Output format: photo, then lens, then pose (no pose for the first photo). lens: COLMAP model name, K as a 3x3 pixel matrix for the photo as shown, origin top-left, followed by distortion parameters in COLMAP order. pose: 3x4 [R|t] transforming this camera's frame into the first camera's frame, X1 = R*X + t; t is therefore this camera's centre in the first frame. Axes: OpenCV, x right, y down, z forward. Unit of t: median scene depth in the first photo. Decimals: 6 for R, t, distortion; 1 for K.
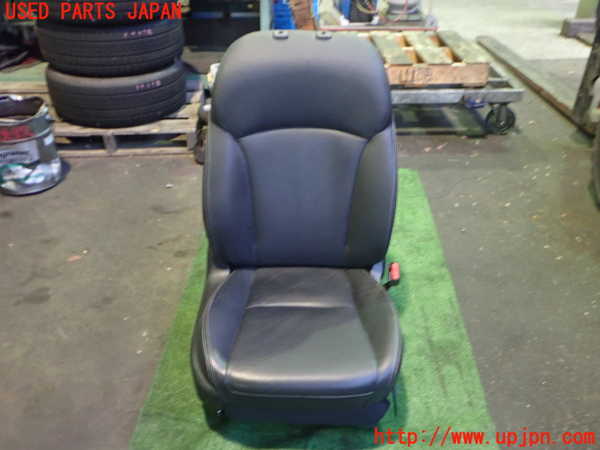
lens RADIAL K [[544.1, 0, 300.0], [0, 544.1, 225.0], [0, 0, 1]] dist [0.008537, 0.006844]
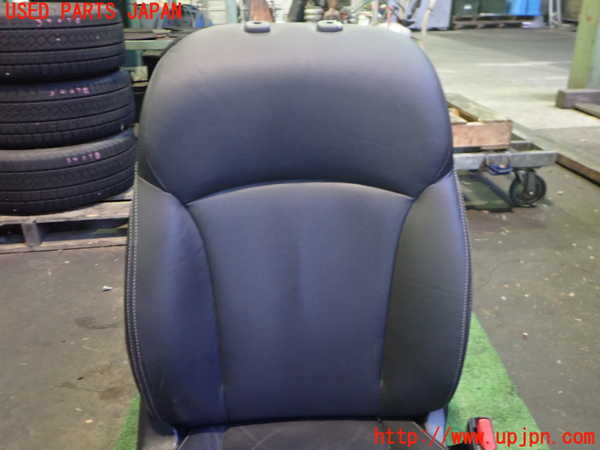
lens RADIAL K [[544.1, 0, 300.0], [0, 544.1, 225.0], [0, 0, 1]] dist [0.008537, 0.006844]
pose [[0.998257, -0.036837, 0.046104, -0.013288], [0.044205, 0.984342, -0.170638, -0.018754], [-0.039097, 0.172379, 0.984255, 0.249463]]
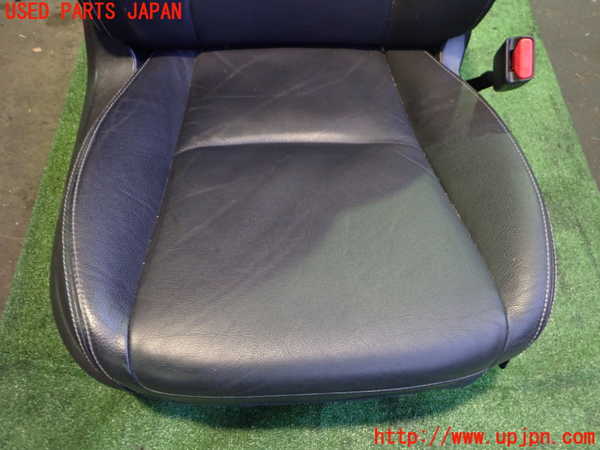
lens RADIAL K [[544.1, 0, 300.0], [0, 544.1, 225.0], [0, 0, 1]] dist [0.008537, 0.006844]
pose [[0.997644, -0.037375, 0.057523, -0.015122], [0.010445, 0.911527, 0.411107, 0.014663], [-0.067799, -0.409538, 0.909770, 0.320432]]
